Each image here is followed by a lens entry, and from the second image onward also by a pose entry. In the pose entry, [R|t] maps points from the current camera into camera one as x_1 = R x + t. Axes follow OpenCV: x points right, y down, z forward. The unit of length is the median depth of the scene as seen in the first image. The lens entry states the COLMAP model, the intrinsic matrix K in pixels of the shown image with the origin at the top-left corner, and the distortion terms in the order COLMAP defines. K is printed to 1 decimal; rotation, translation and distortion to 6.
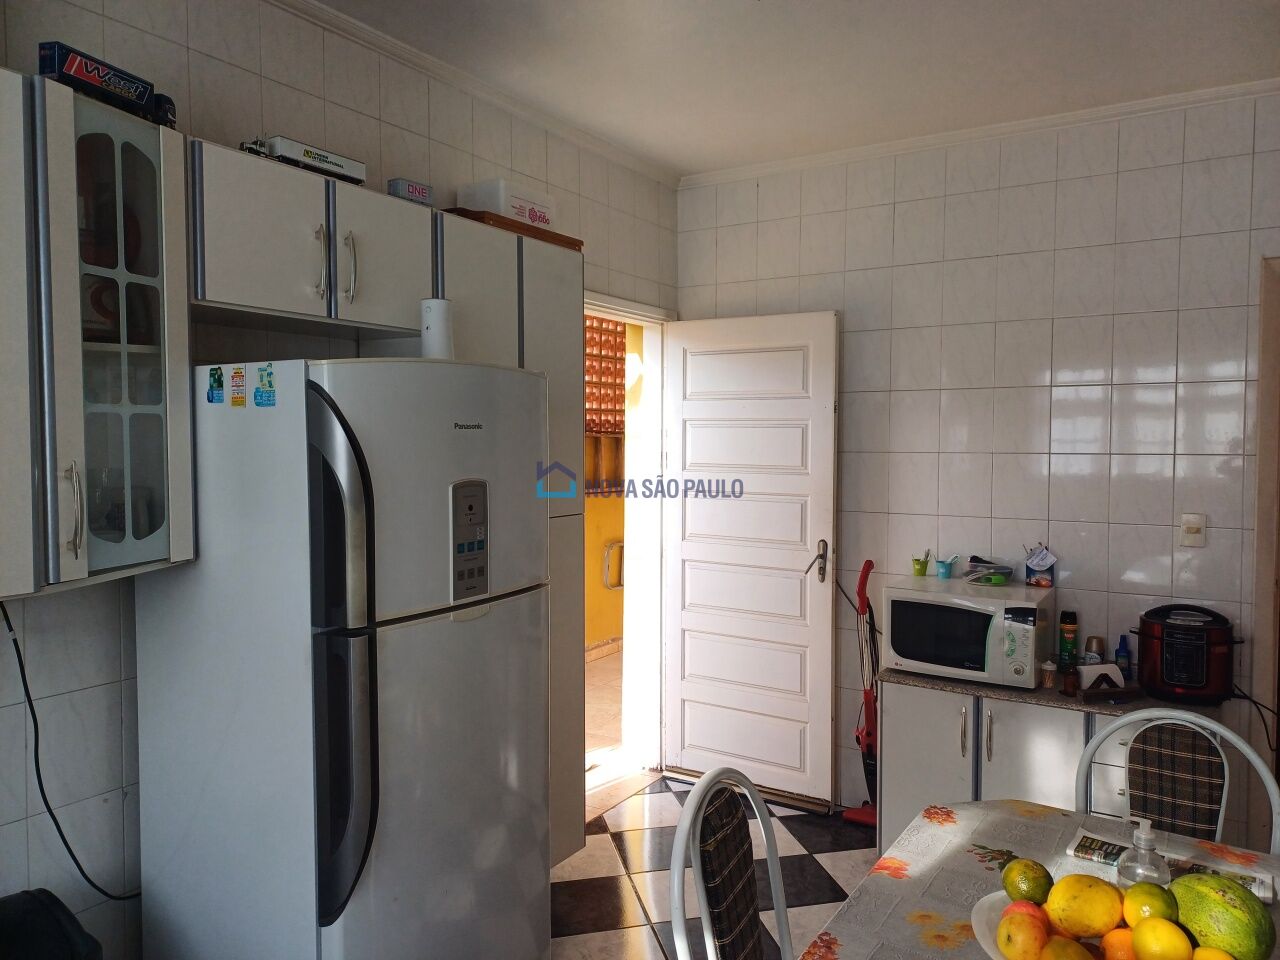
lens RADIAL K [[937.9, 0, 635.8], [0, 937.9, 473.7], [0, 0, 1]] dist [0.093312, -0.065209]
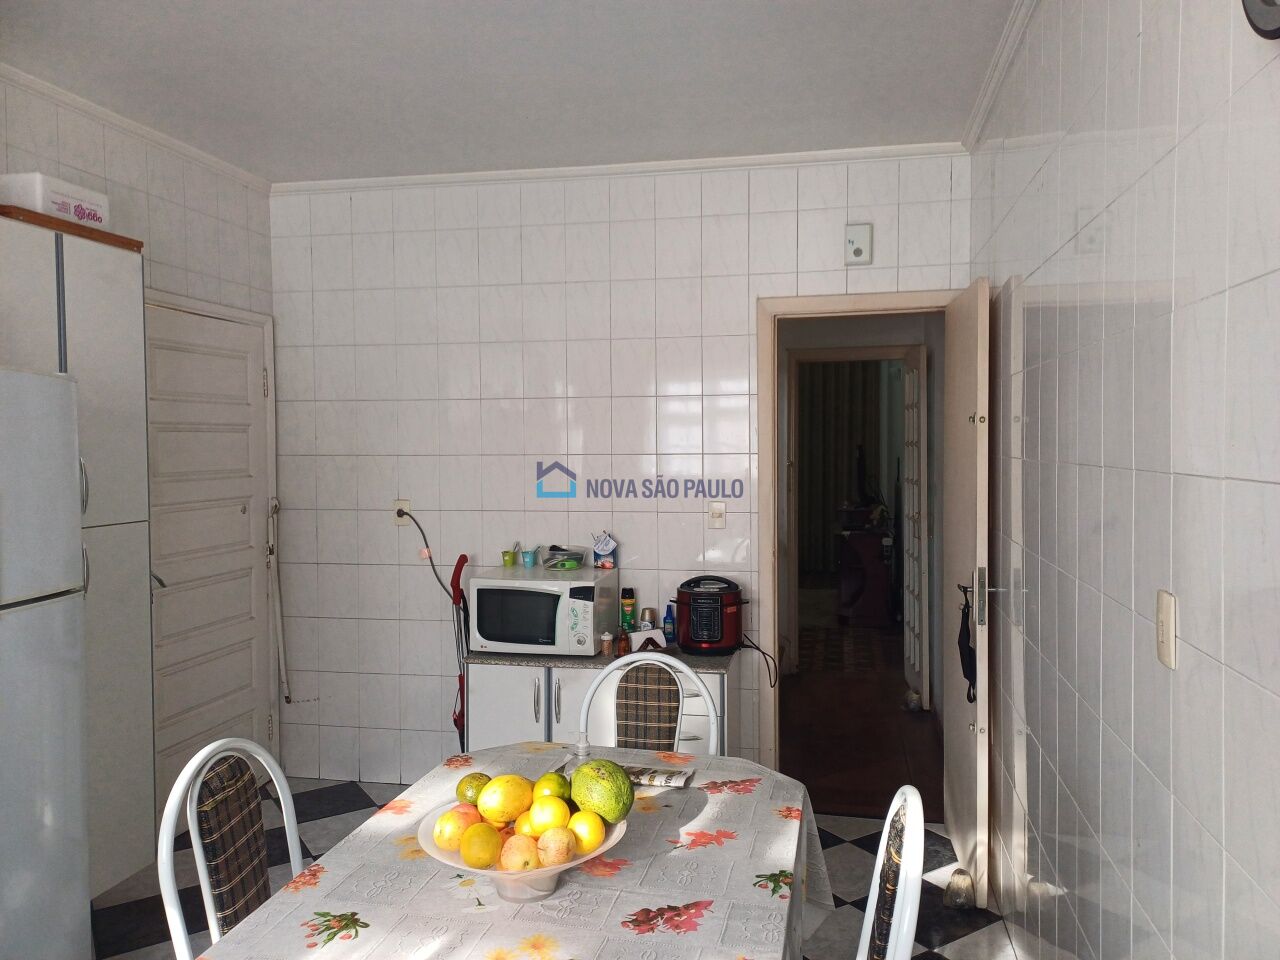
lens RADIAL K [[937.9, 0, 635.8], [0, 937.9, 473.7], [0, 0, 1]] dist [0.093312, -0.065209]
pose [[0.941697, -0.019313, 0.335909, 0.083753], [0.022017, 0.999749, -0.004242, 0.008939], [-0.335742, 0.011390, 0.941885, -0.105278]]
